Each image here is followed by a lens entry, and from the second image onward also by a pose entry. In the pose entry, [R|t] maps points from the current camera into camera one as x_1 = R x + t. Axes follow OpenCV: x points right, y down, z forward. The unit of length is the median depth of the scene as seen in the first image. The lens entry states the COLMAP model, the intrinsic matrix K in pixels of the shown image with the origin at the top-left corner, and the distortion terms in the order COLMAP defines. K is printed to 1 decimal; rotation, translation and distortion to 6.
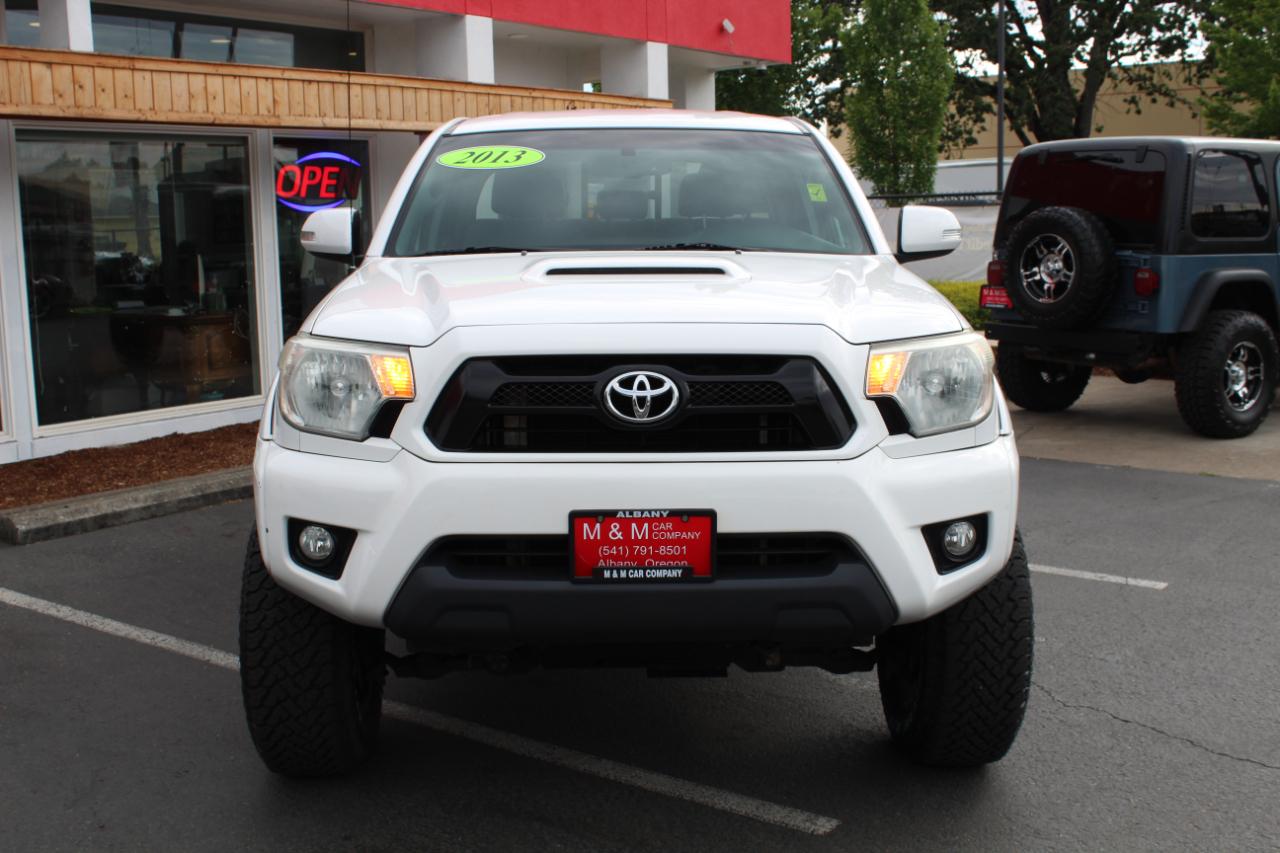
lens RADIAL K [[1436.9, 0, 640.0], [0, 1436.9, 426.5], [0, 0, 1]] dist [-0.114559, 0.150826]
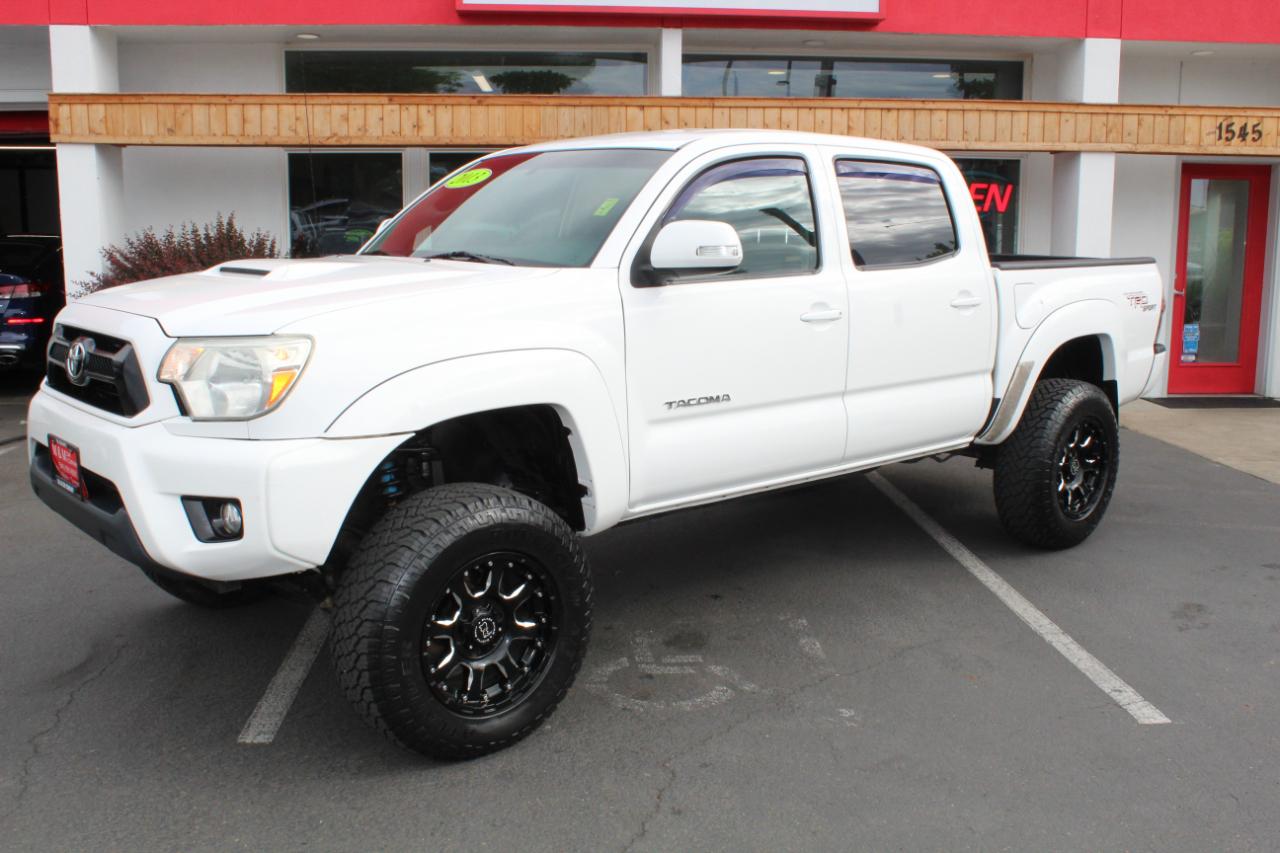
lens RADIAL K [[1205.6, 0, 638.5], [0, 1205.6, 430.7], [0, 0, 1]] dist [-0.139837, 0.149580]
pose [[0.638684, 0.145862, -0.755518, 0.868844], [-0.126657, 0.988404, 0.083754, -0.083681], [0.758974, 0.042199, 0.649752, 0.484224]]
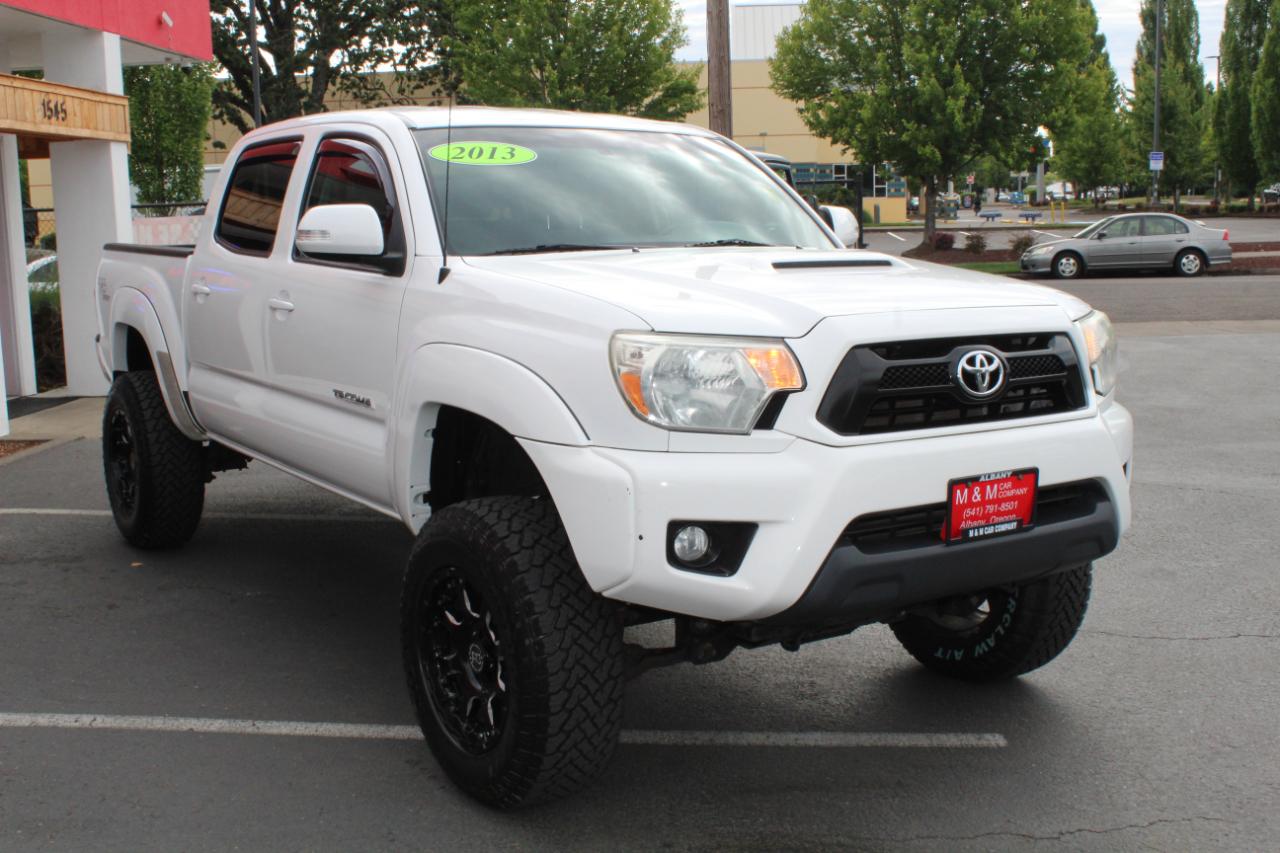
lens RADIAL K [[1436.9, 0, 640.0], [0, 1436.9, 426.5], [0, 0, 1]] dist [-0.114559, 0.150826]
pose [[0.841908, -0.076101, 0.534228, -0.590205], [0.078082, 0.996767, 0.018938, -0.015111], [-0.533942, 0.025769, 0.845128, 0.140952]]
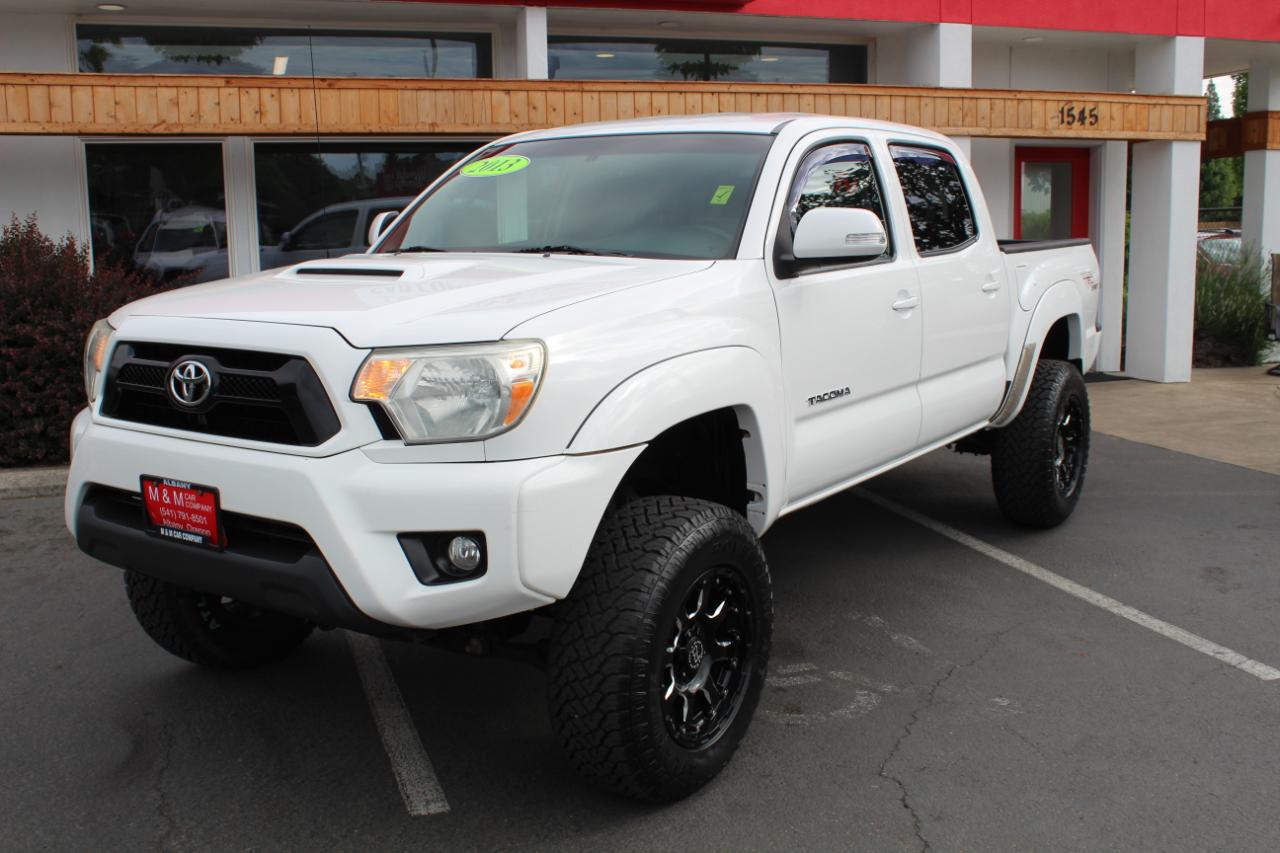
lens RADIAL K [[1282.9, 0, 641.8], [0, 1282.9, 430.3], [0, 0, 1]] dist [-0.128992, 0.152158]
pose [[0.813441, 0.097523, -0.573413, 0.628673], [-0.083298, 0.995214, 0.051095, -0.046348], [0.575651, 0.006201, 0.817672, 0.271939]]
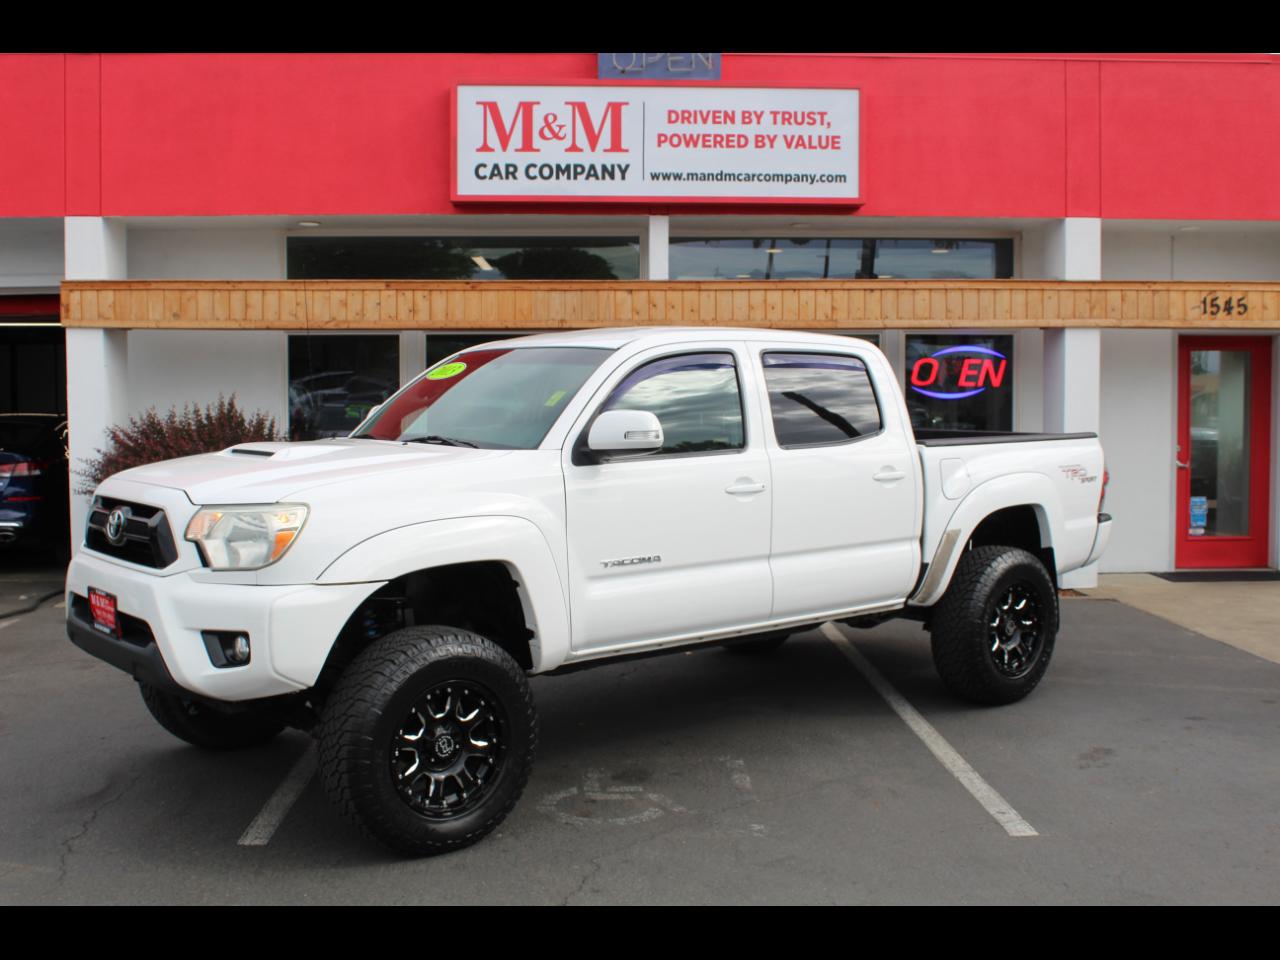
lens RADIAL K [[1366.4, 0, 640.0], [0, 1366.4, 480.0], [0, 0, 1]] dist [-0.120314, 0.169468]
pose [[0.618061, 0.060341, -0.783811, 1.164436], [-0.122386, 0.992279, -0.020116, -0.083486], [0.776545, 0.108360, 0.620674, 0.349007]]
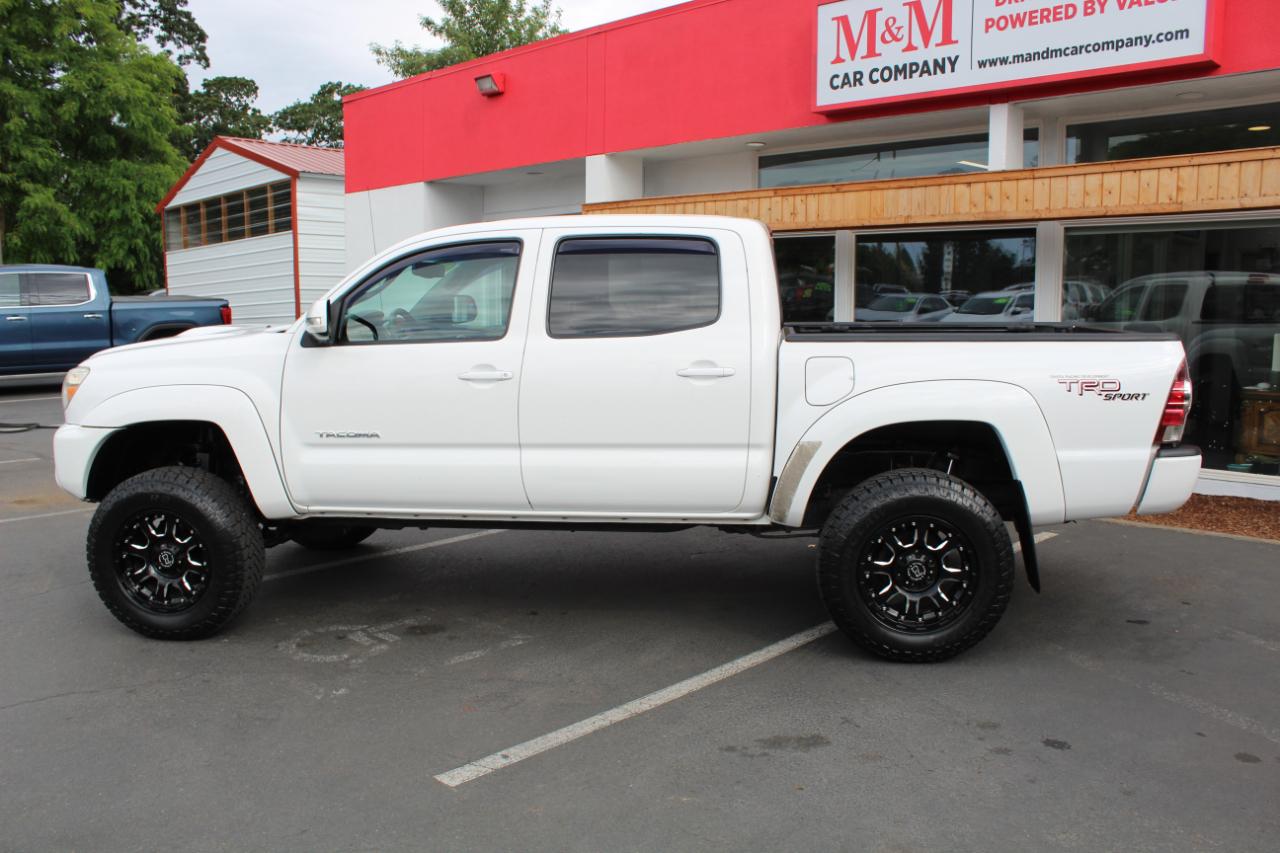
lens RADIAL K [[1073.3, 0, 641.8], [0, 1073.3, 431.9], [0, 0, 1]] dist [-0.161588, 0.150522]
pose [[-0.151151, 0.136853, -0.978992, 1.198942], [-0.140006, 0.977423, 0.158250, -0.246466], [0.978546, 0.160984, -0.128578, 1.537892]]
